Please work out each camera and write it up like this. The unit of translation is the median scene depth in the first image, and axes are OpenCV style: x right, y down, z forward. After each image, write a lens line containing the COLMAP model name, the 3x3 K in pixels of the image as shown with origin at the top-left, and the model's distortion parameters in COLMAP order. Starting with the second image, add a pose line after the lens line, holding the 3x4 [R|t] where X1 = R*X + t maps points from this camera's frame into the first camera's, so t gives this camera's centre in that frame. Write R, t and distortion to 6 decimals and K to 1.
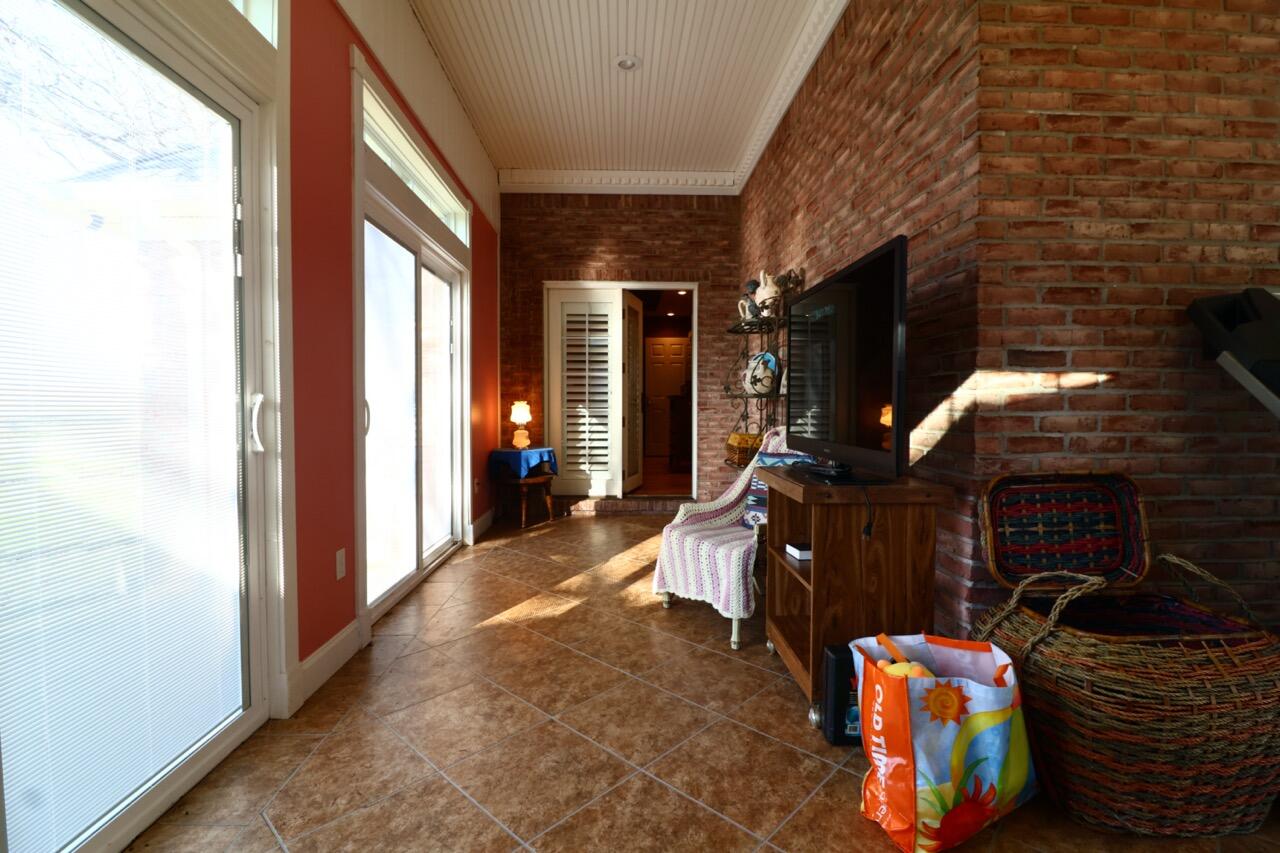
lens RADIAL K [[592.8, 0, 629.7], [0, 592.8, 425.5], [0, 0, 1]] dist [0.000434, -0.013571]
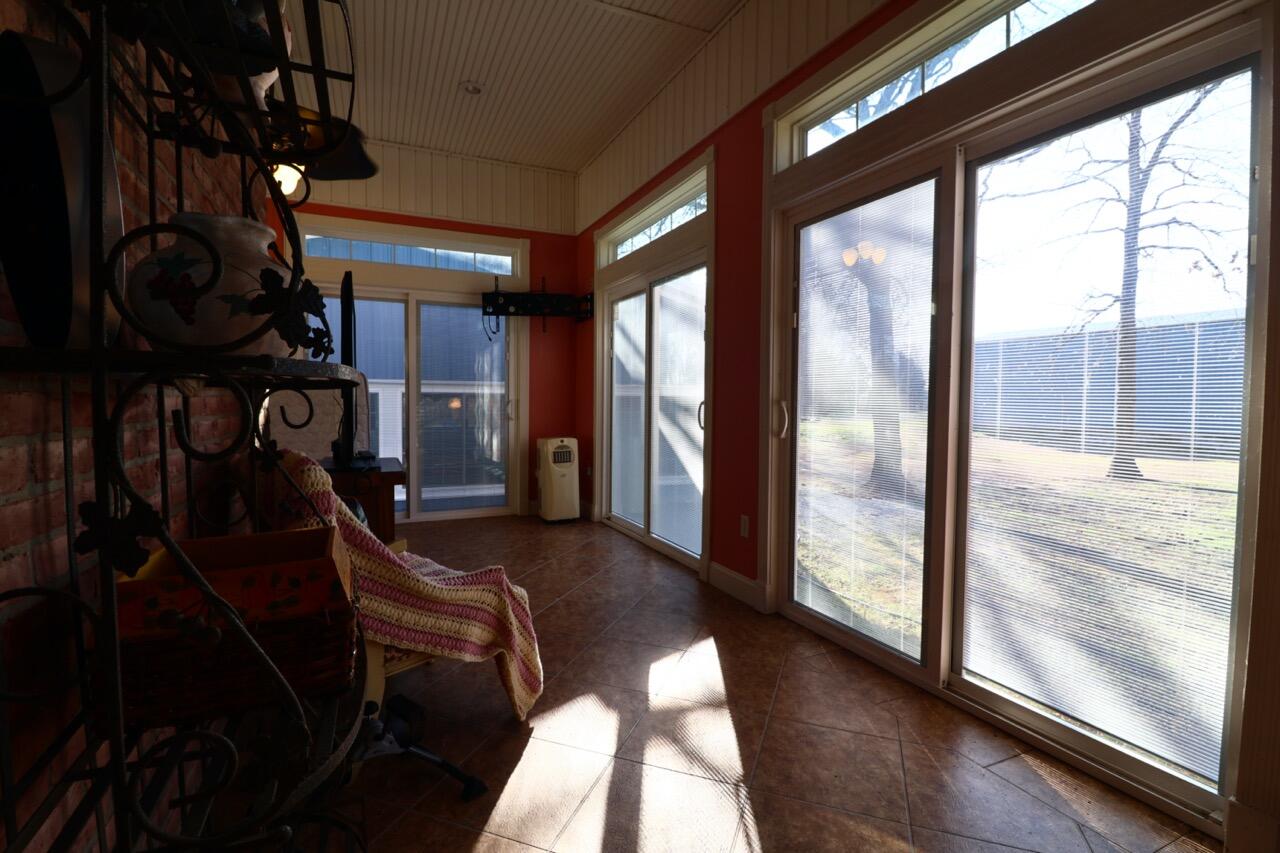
lens RADIAL K [[592.8, 0, 629.7], [0, 592.8, 425.5], [0, 0, 1]] dist [0.000434, -0.013571]
pose [[-0.918089, 0.007806, -0.396297, 0.273550], [-0.021916, 0.997277, 0.070417, -0.075683], [0.395768, 0.073335, -0.915418, 2.100447]]
